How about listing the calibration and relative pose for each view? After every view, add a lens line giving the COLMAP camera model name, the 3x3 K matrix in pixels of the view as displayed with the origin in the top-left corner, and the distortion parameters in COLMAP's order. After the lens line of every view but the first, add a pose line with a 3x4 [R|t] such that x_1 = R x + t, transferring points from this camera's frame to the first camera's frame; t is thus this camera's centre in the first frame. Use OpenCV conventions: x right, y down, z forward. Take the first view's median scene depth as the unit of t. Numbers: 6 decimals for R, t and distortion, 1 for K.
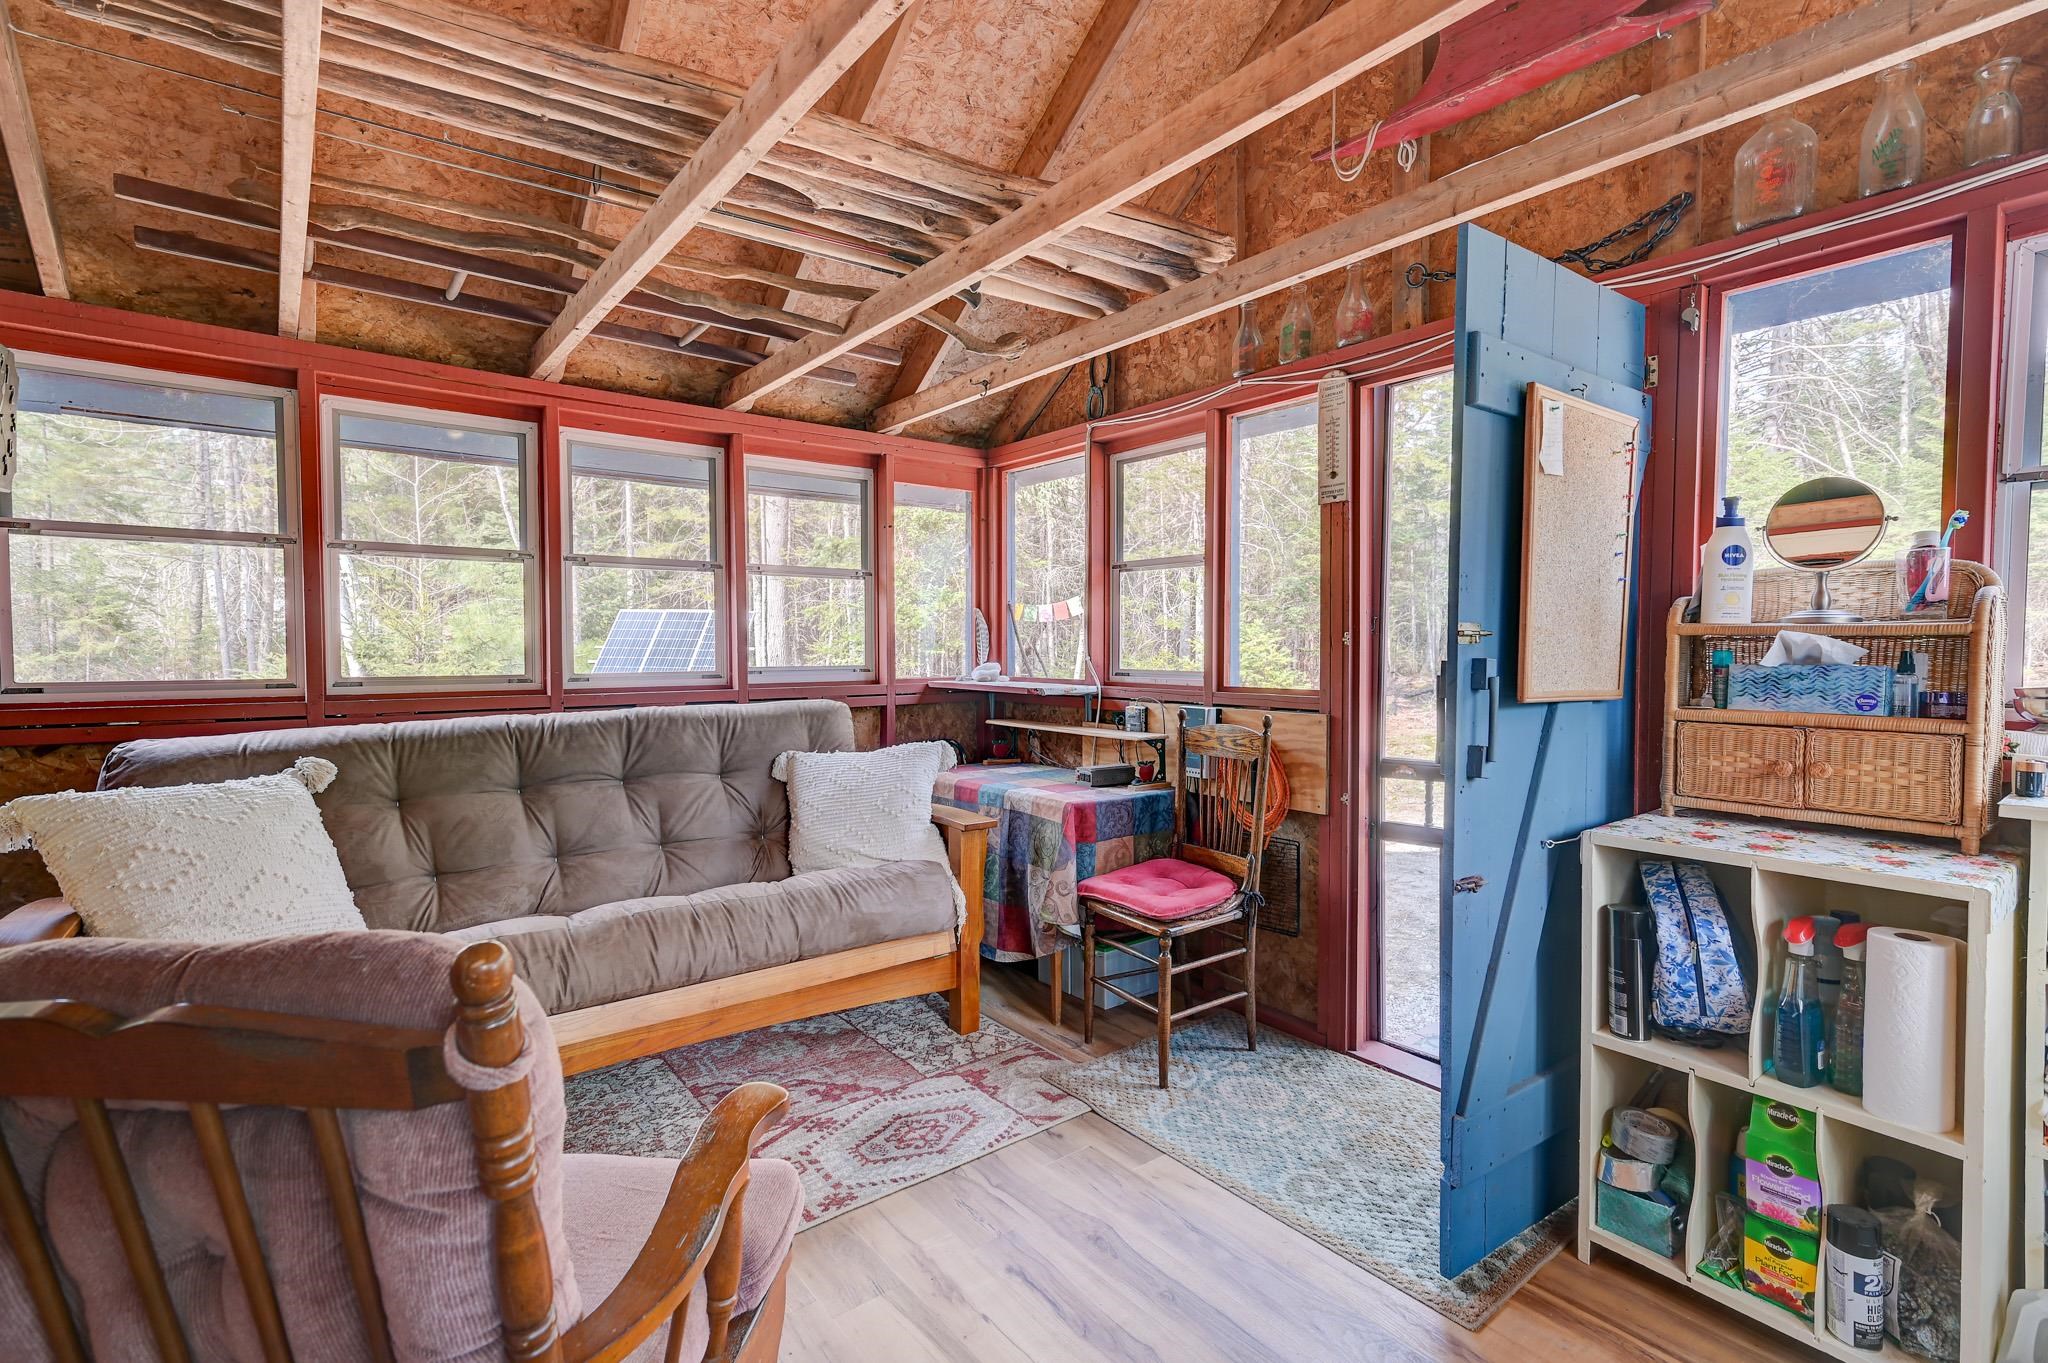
lens RADIAL K [[959.3, 0, 1030.2], [0, 959.3, 672.8], [0, 0, 1]] dist [0.004817, 0.000347]
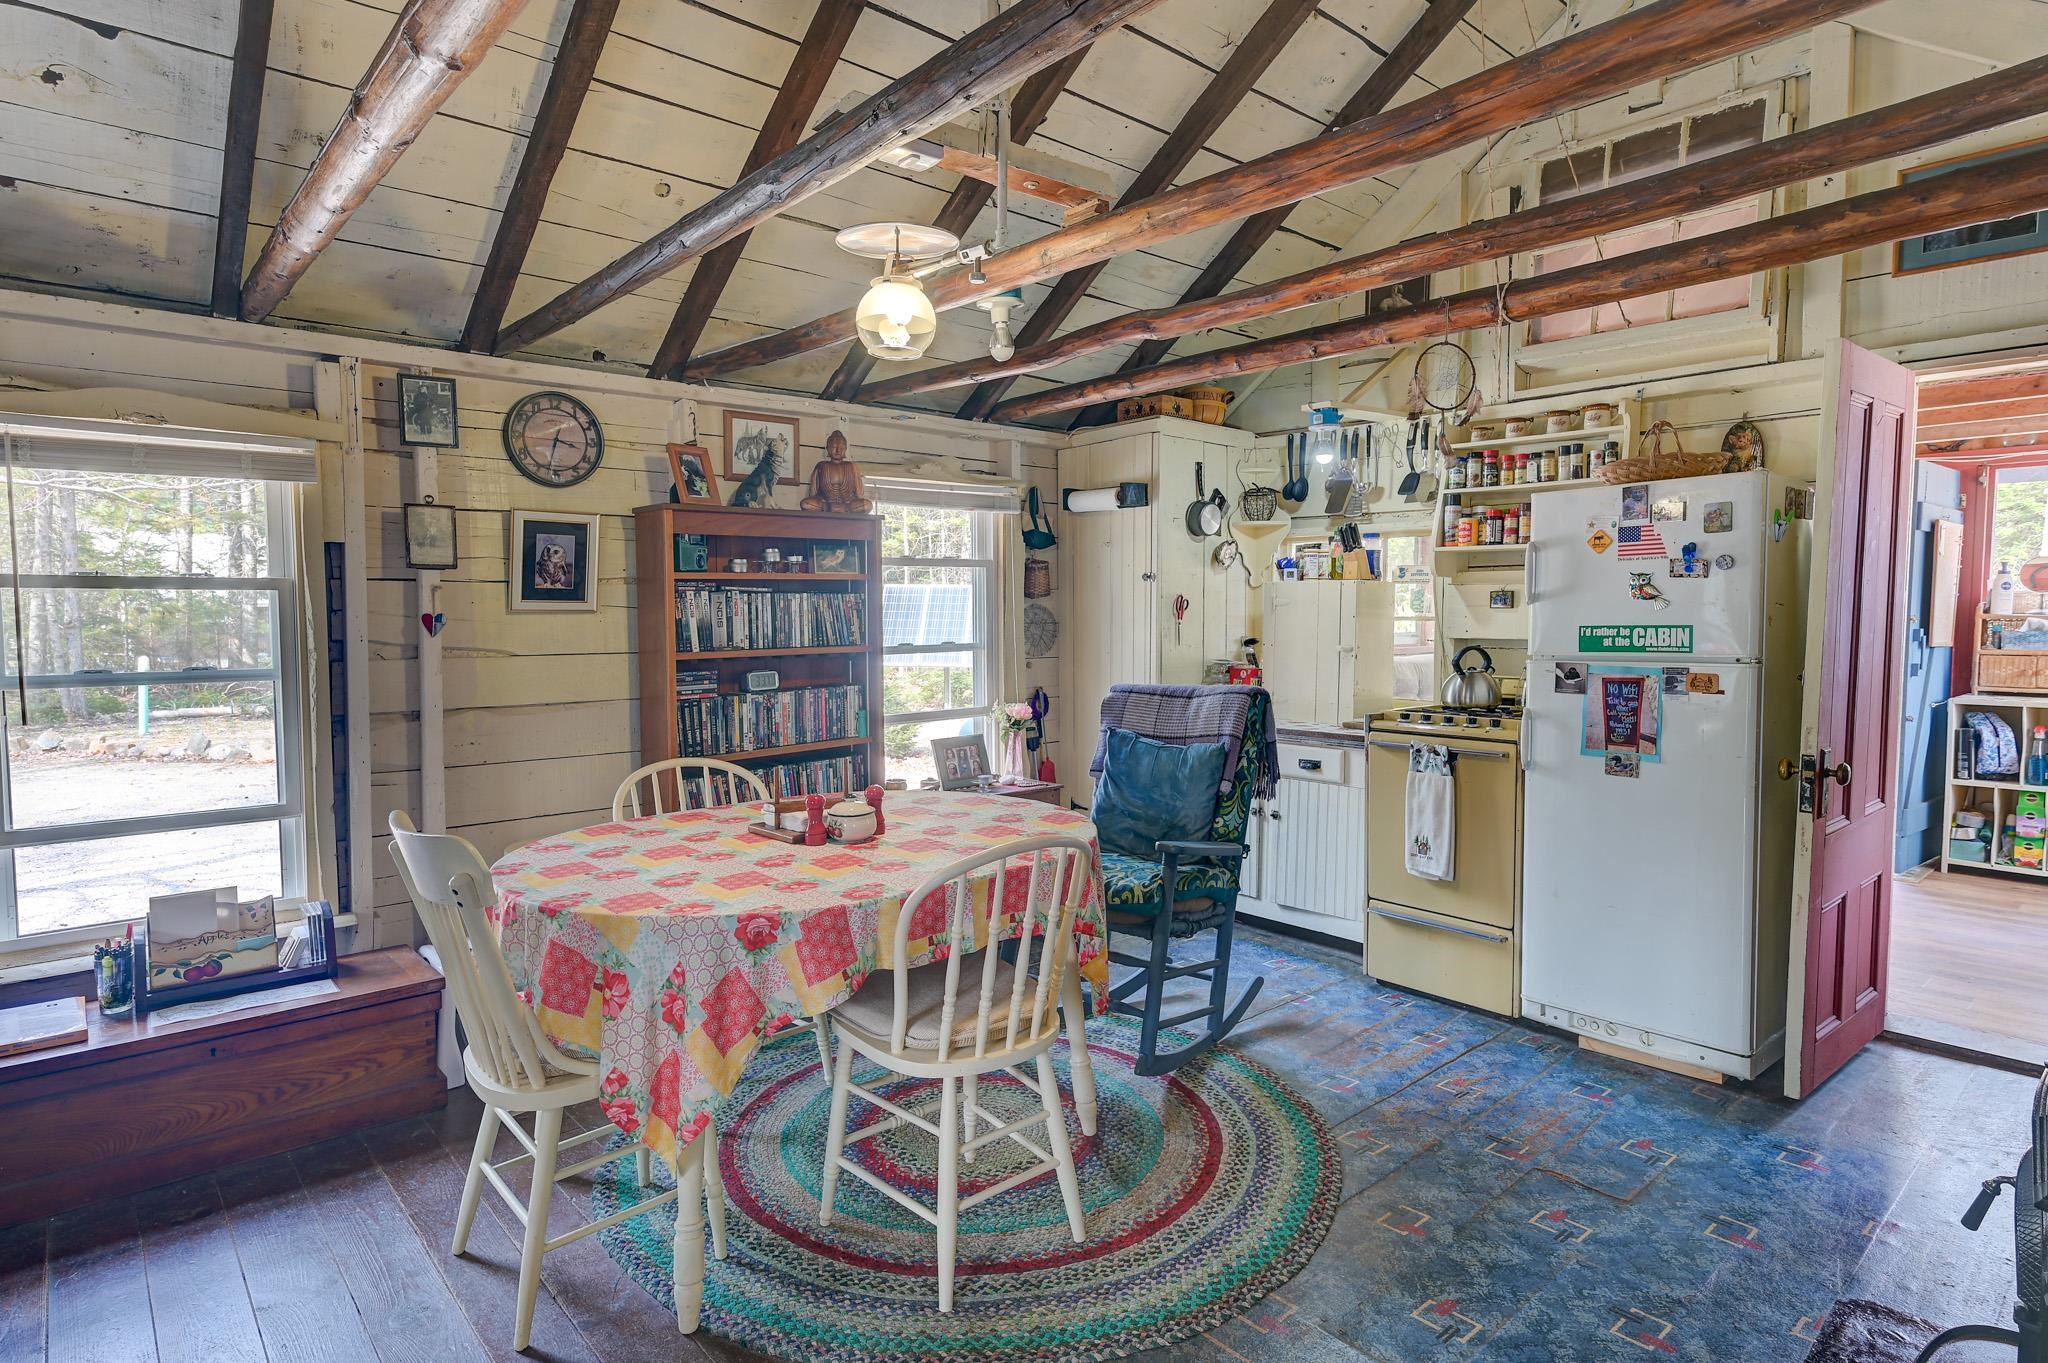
lens RADIAL K [[1126.4, 0, 1025.1], [0, 1126.4, 687.3], [0, 0, 1]] dist [-0.000100, -0.000342]
pose [[0.998536, -0.009127, 0.053320, -2.004665], [0.007193, 0.999314, 0.036337, 0.012725], [-0.053615, -0.035901, 0.997916, -1.809988]]
